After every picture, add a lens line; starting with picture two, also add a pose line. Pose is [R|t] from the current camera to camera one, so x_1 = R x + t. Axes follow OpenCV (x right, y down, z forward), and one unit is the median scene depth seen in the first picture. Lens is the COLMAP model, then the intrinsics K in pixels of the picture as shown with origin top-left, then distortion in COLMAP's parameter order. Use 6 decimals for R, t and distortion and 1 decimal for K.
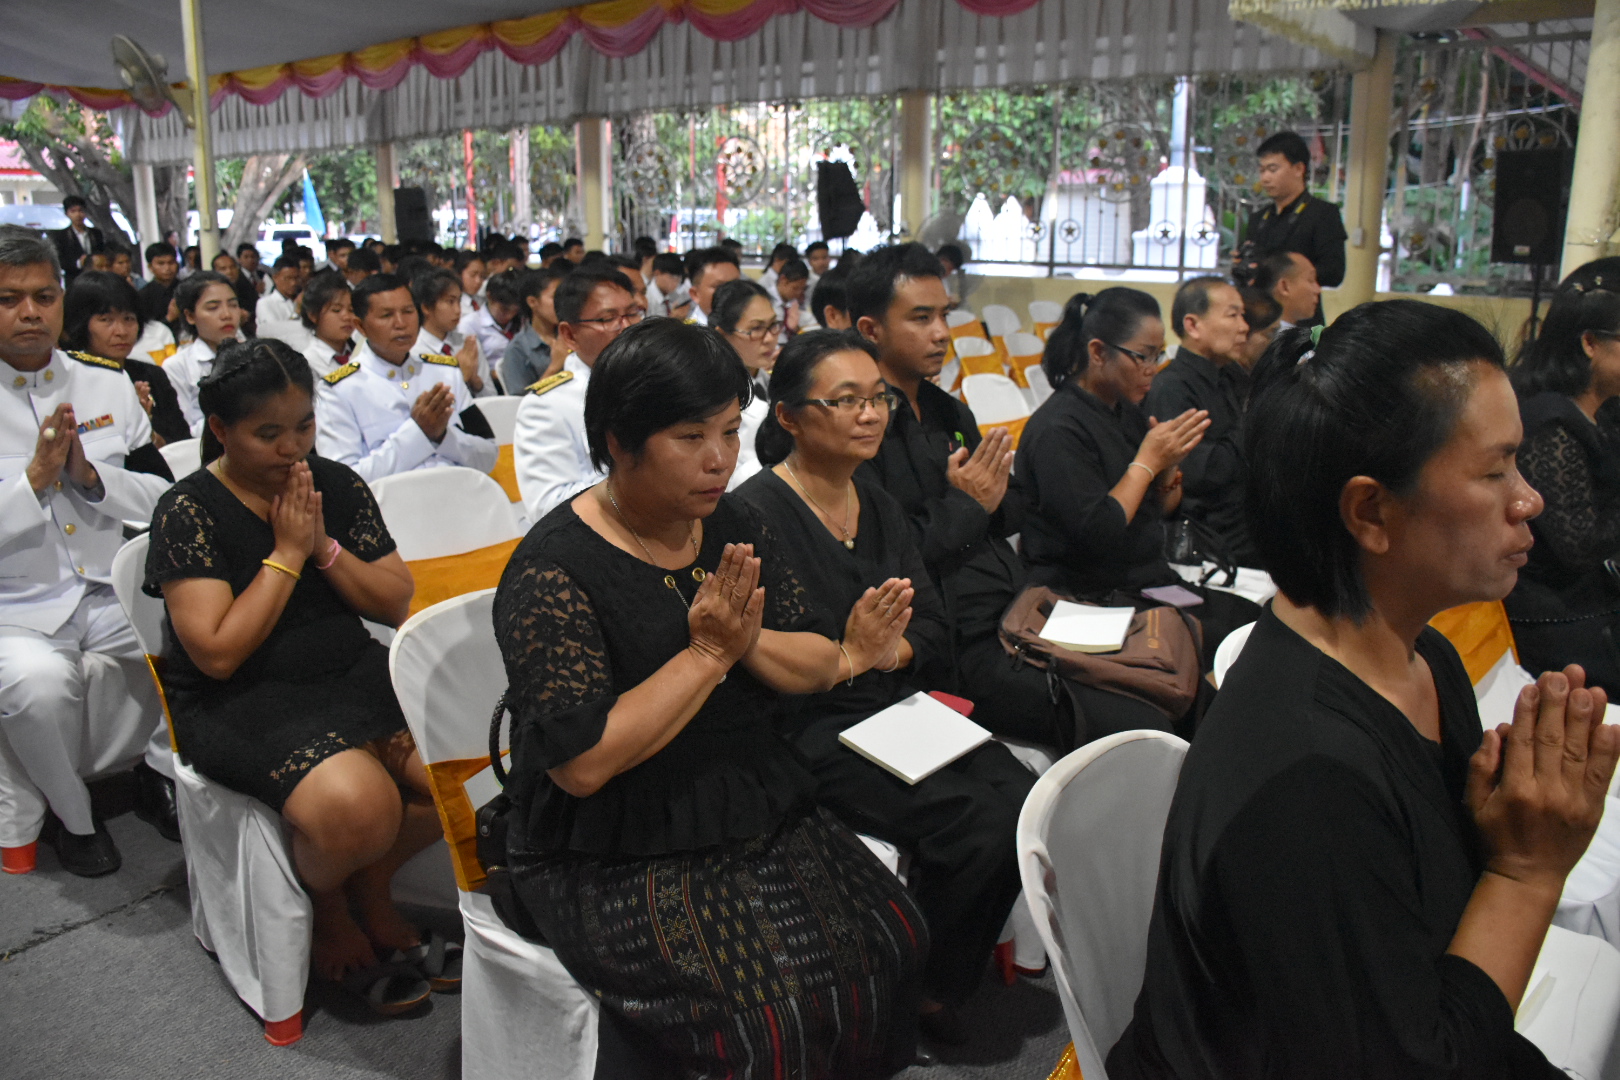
lens RADIAL K [[1287.7, 0, 810.0], [0, 1287.7, 540.0], [0, 0, 1]] dist [-0.157453, 0.112142]
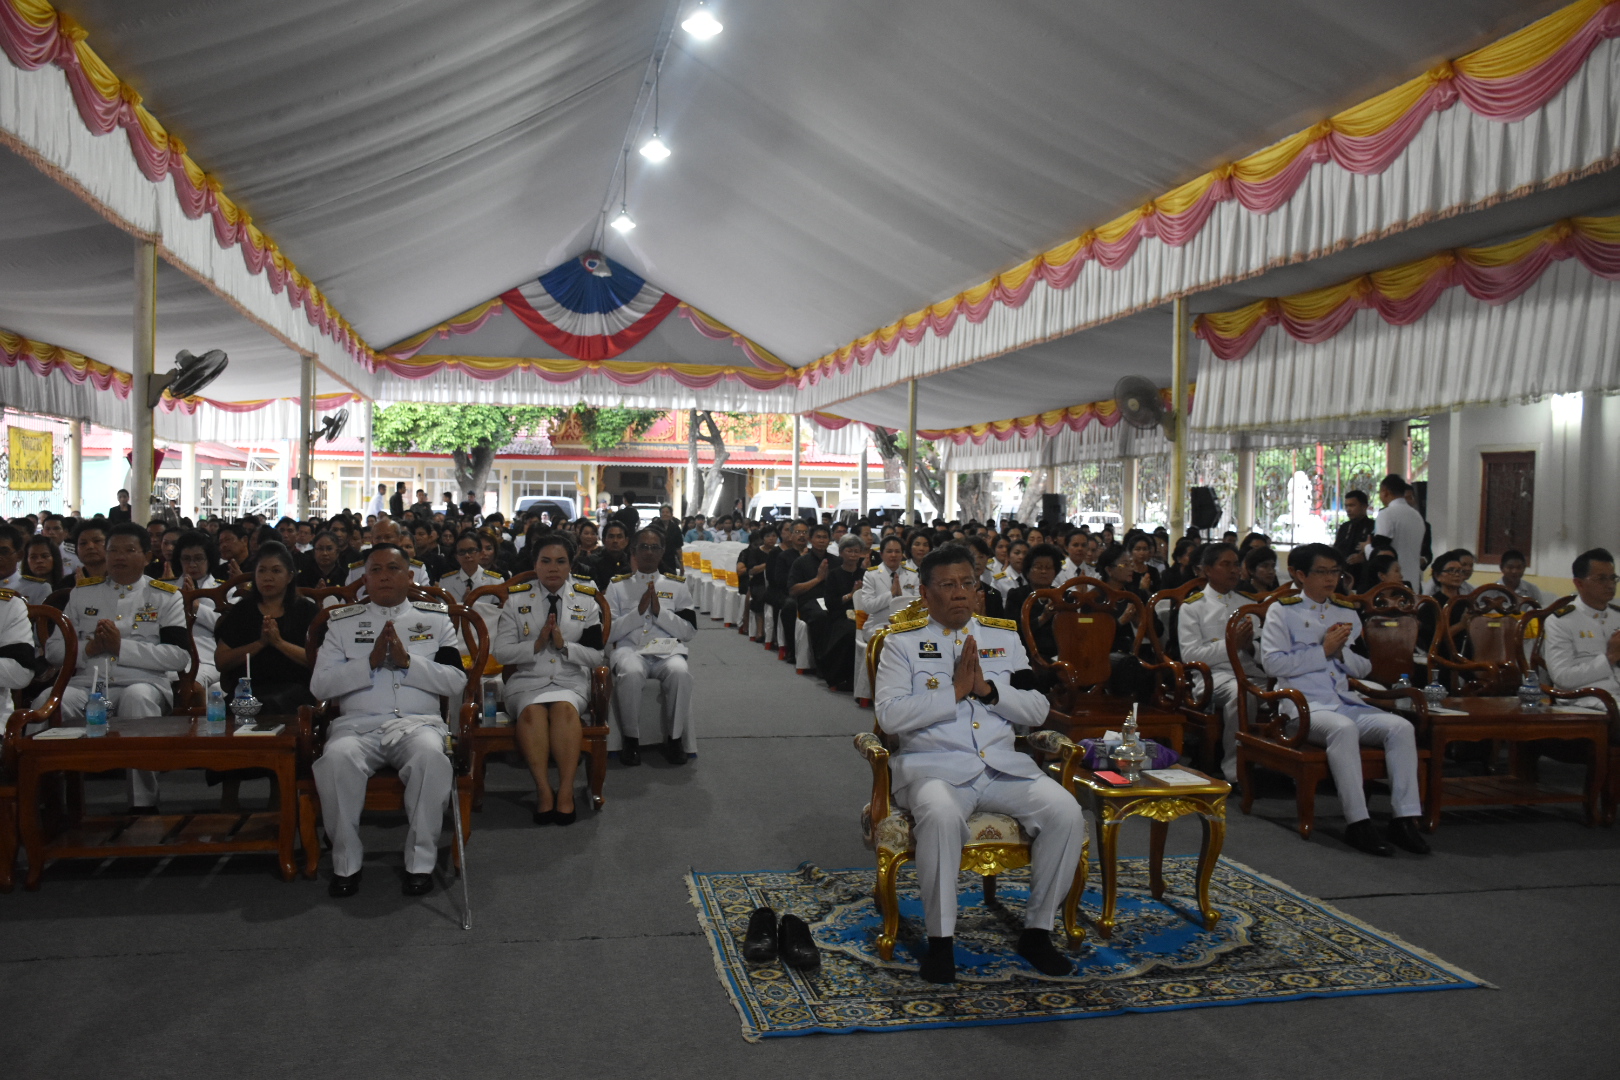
lens RADIAL K [[1352.2, 0, 810.0], [0, 1352.2, 540.0], [0, 0, 1]] dist [-0.056401, 0.003813]
pose [[0.767806, 0.029527, -0.640001, 0.585230], [-0.173902, 0.971040, -0.163829, 0.136457], [0.616629, 0.237087, 0.750705, -0.555527]]
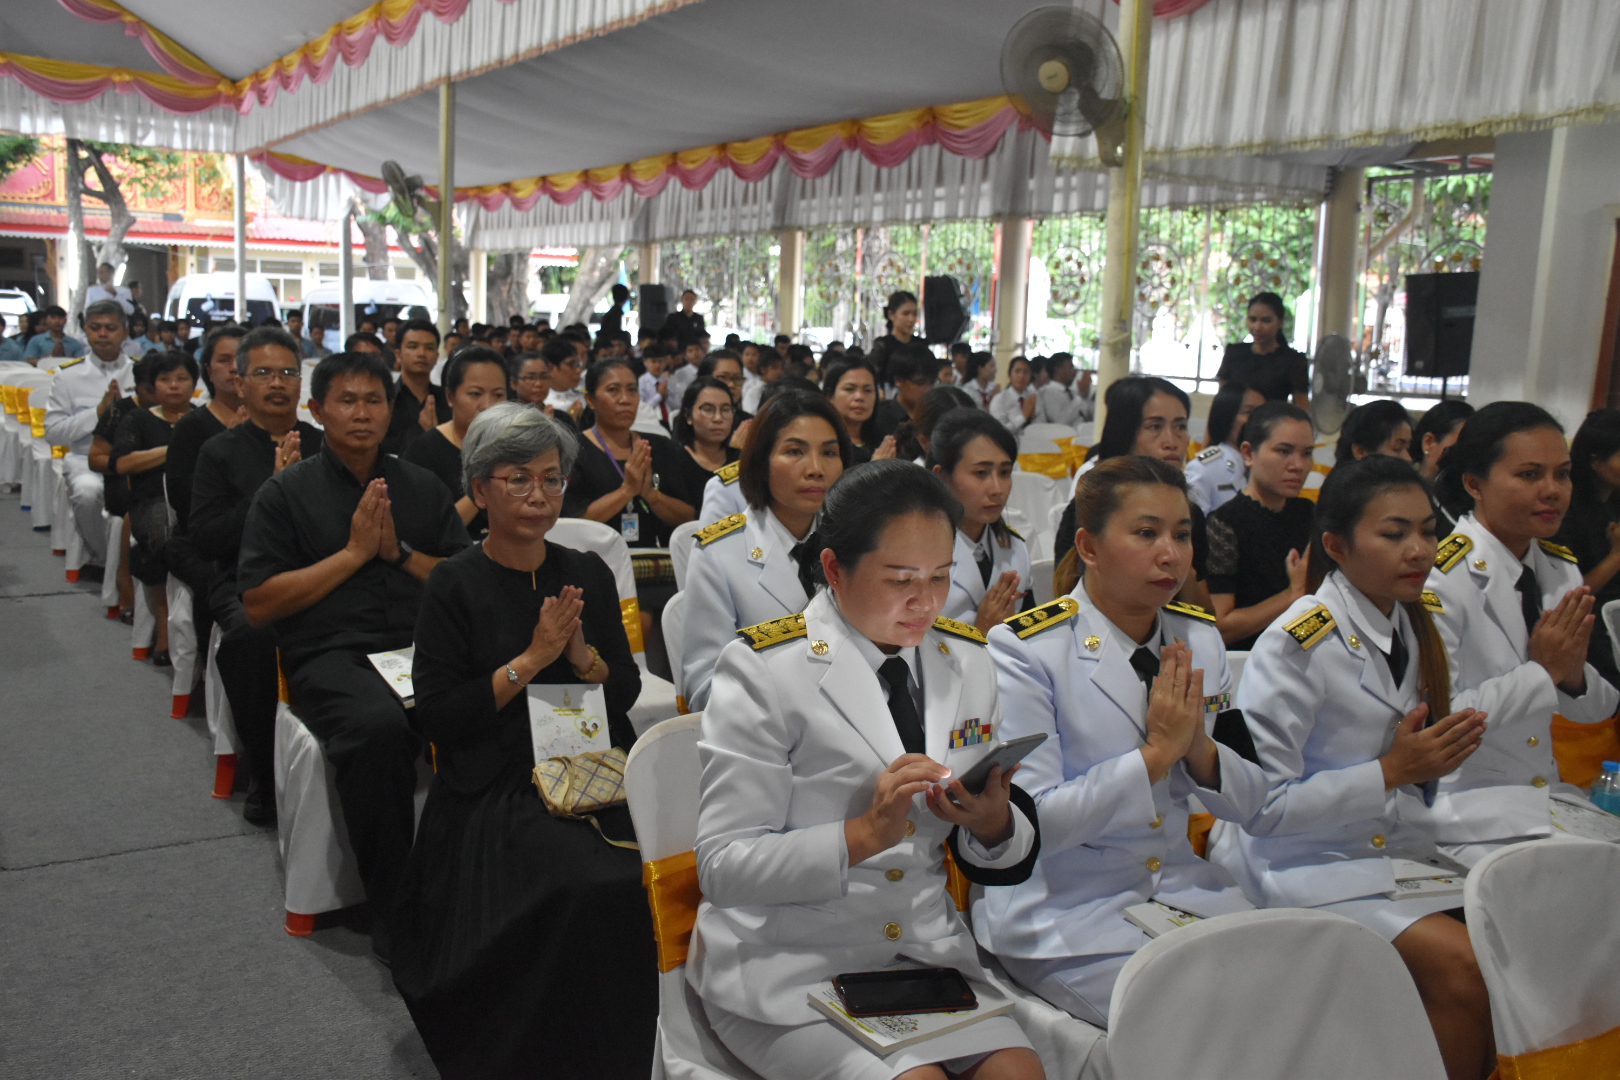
lens RADIAL K [[1472.7, 0, 810.0], [0, 1472.7, 540.0], [0, 0, 1]] dist [-0.104541, 0.172667]
pose [[0.943320, 0.083134, -0.321303, 0.247694], [-0.115595, 0.989799, -0.083277, 0.041440], [0.311102, 0.115698, 0.943308, -0.174324]]
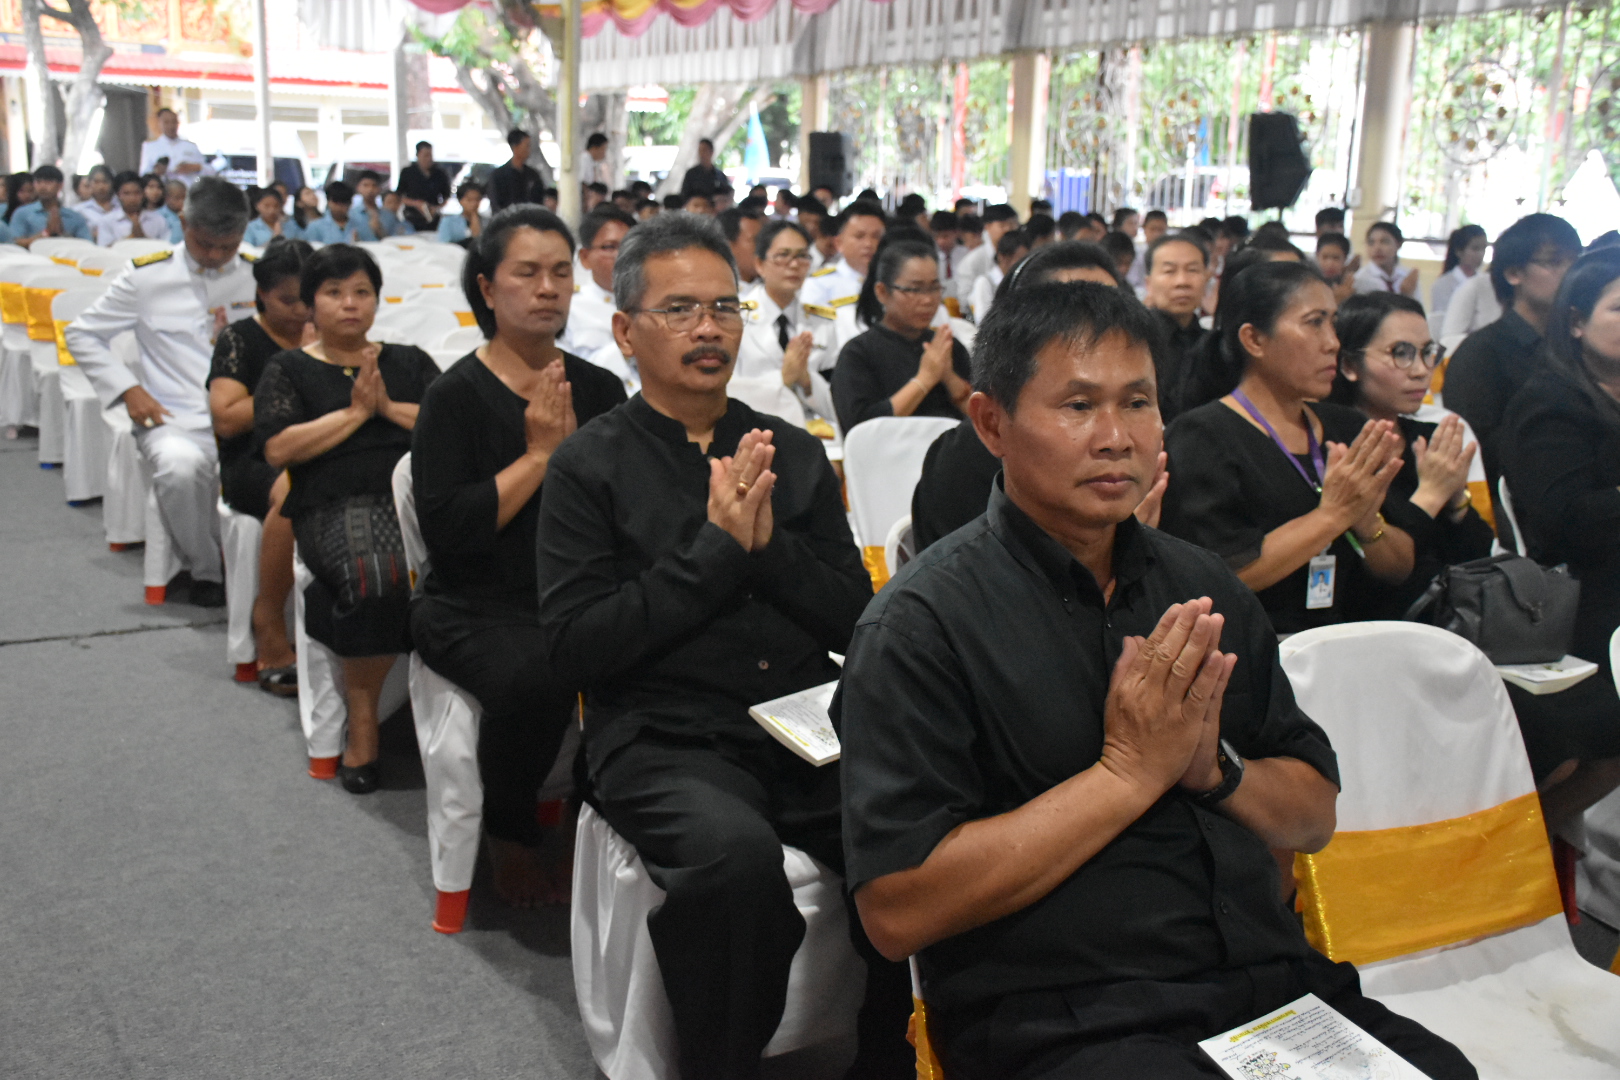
lens RADIAL K [[1773.5, 0, 810.0], [0, 1773.5, 540.0], [0, 0, 1]] dist [-0.024238, 0.272823]
pose [[0.924041, 0.098783, -0.369309, 0.134663], [-0.115541, 0.993025, -0.023477, 0.023348], [0.364414, 0.064365, 0.929010, -0.099310]]
